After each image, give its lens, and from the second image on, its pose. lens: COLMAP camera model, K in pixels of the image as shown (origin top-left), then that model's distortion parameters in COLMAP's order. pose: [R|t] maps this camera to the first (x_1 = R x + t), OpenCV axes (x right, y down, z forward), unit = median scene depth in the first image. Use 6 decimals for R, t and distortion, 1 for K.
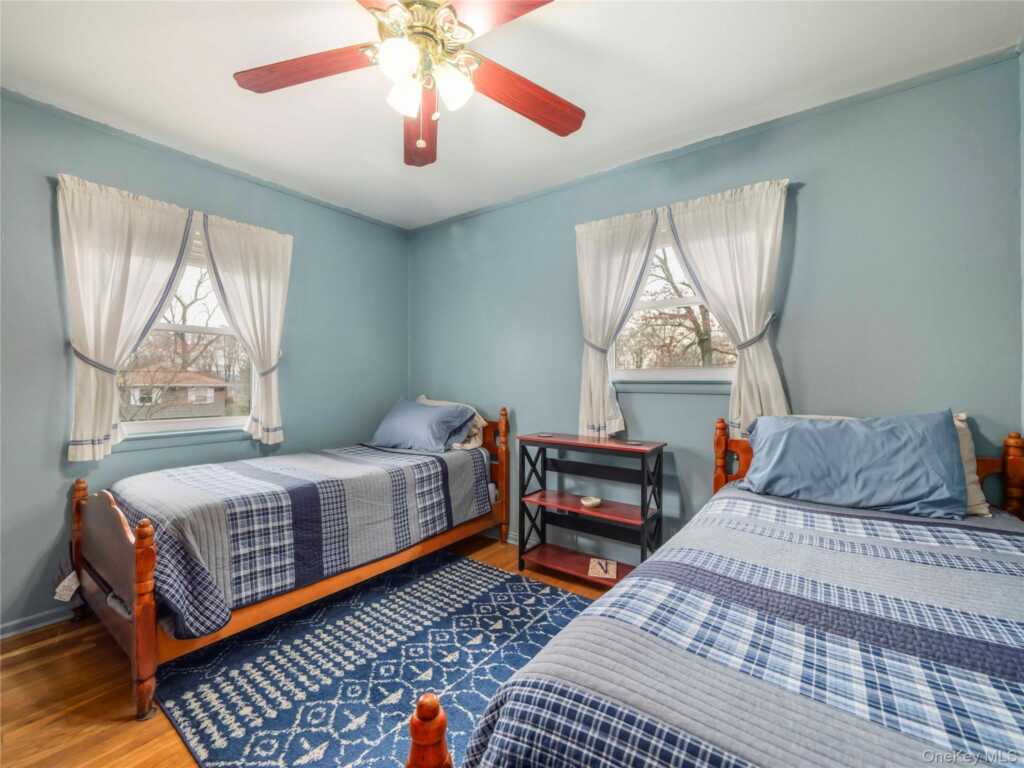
lens RADIAL K [[437.6, 0, 506.2], [0, 437.6, 382.8], [0, 0, 1]] dist [-0.007628, -0.000871]
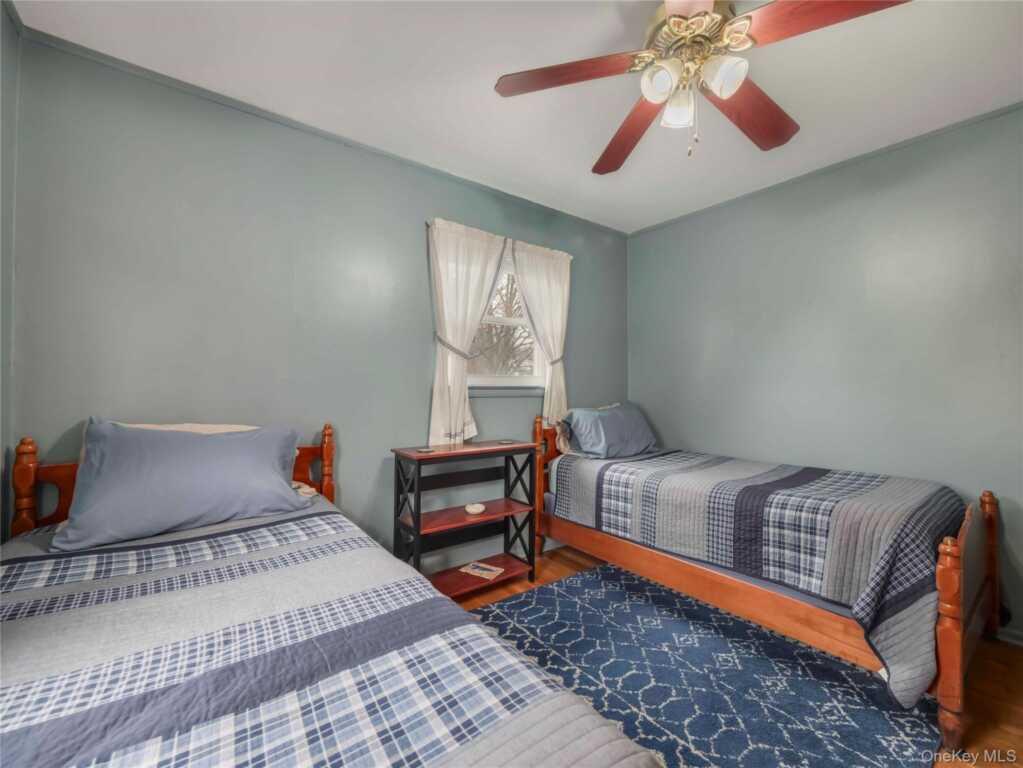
lens RADIAL K [[437.1, 0, 505.8], [0, 437.1, 382.8], [0, 0, 1]] dist [-0.007628, -0.000871]
pose [[0.264887, 0.014609, 0.964169, -0.811390], [0.003236, 0.999866, -0.016039, 0.004811], [-0.964274, 0.007369, 0.264804, 0.732962]]
